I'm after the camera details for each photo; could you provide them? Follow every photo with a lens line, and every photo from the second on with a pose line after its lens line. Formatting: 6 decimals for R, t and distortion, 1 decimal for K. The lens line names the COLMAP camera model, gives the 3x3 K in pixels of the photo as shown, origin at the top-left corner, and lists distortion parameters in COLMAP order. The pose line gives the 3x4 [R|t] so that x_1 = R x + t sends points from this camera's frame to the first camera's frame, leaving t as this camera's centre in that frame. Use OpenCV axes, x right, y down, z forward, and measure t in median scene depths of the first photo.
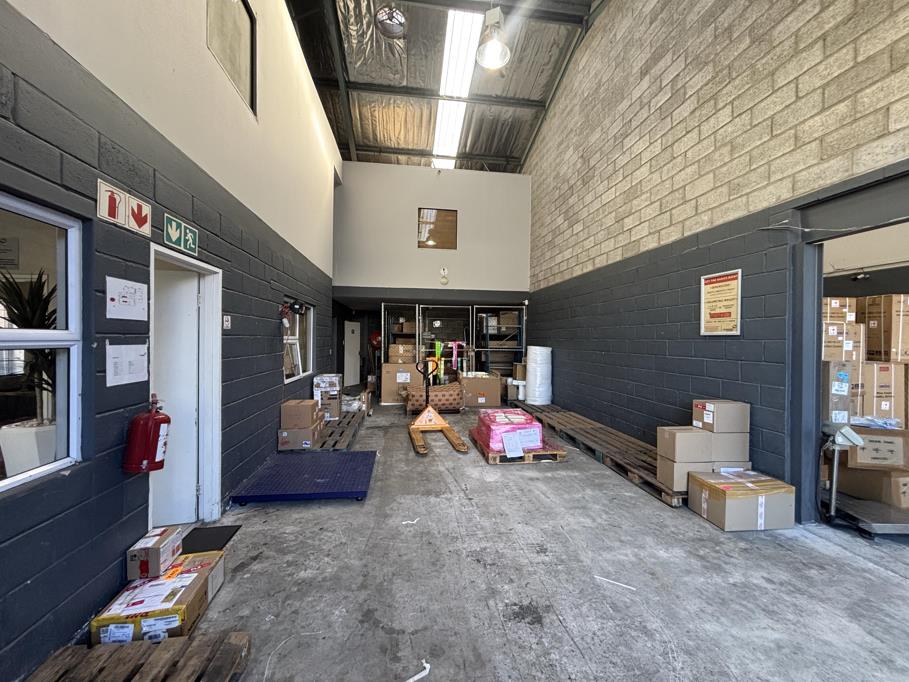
lens RADIAL K [[362.8, 0, 450.7], [0, 362.8, 328.7], [0, 0, 1]] dist [-0.001079, -0.000085]
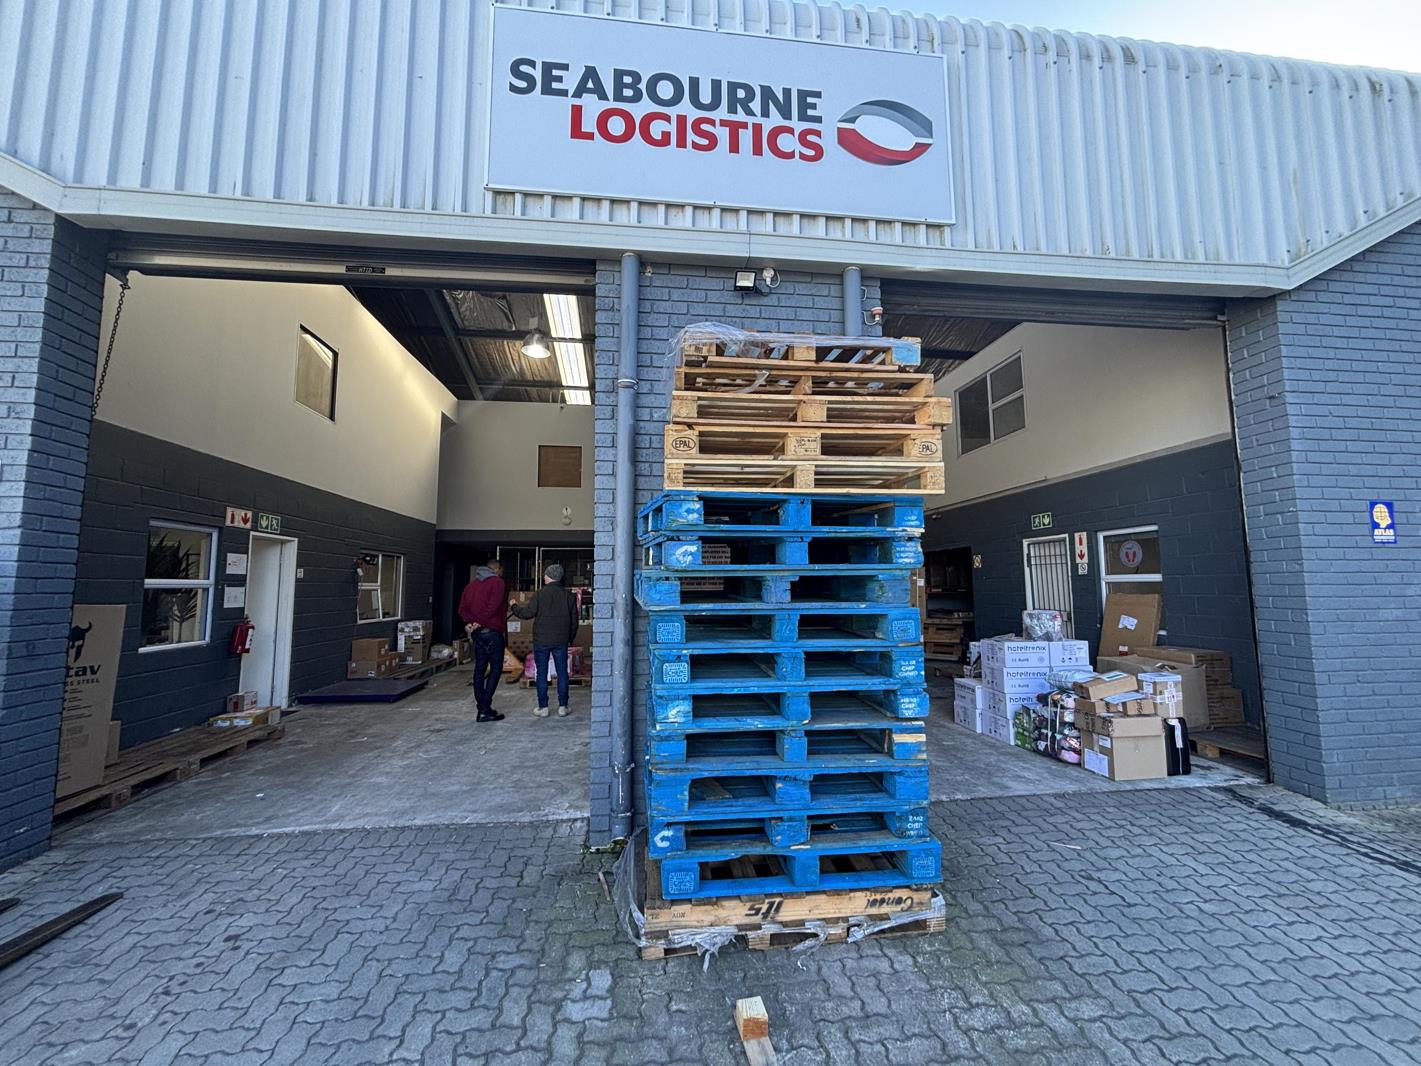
lens RADIAL K [[567.2, 0, 709.1], [0, 567.2, 514.7], [0, 0, 1]] dist [-0.001079, -0.000085]
pose [[0.999764, -0.016758, -0.013794, 1.554285], [0.015302, 0.994910, -0.099599, -0.000690], [0.015393, 0.099365, 0.994932, -1.851816]]
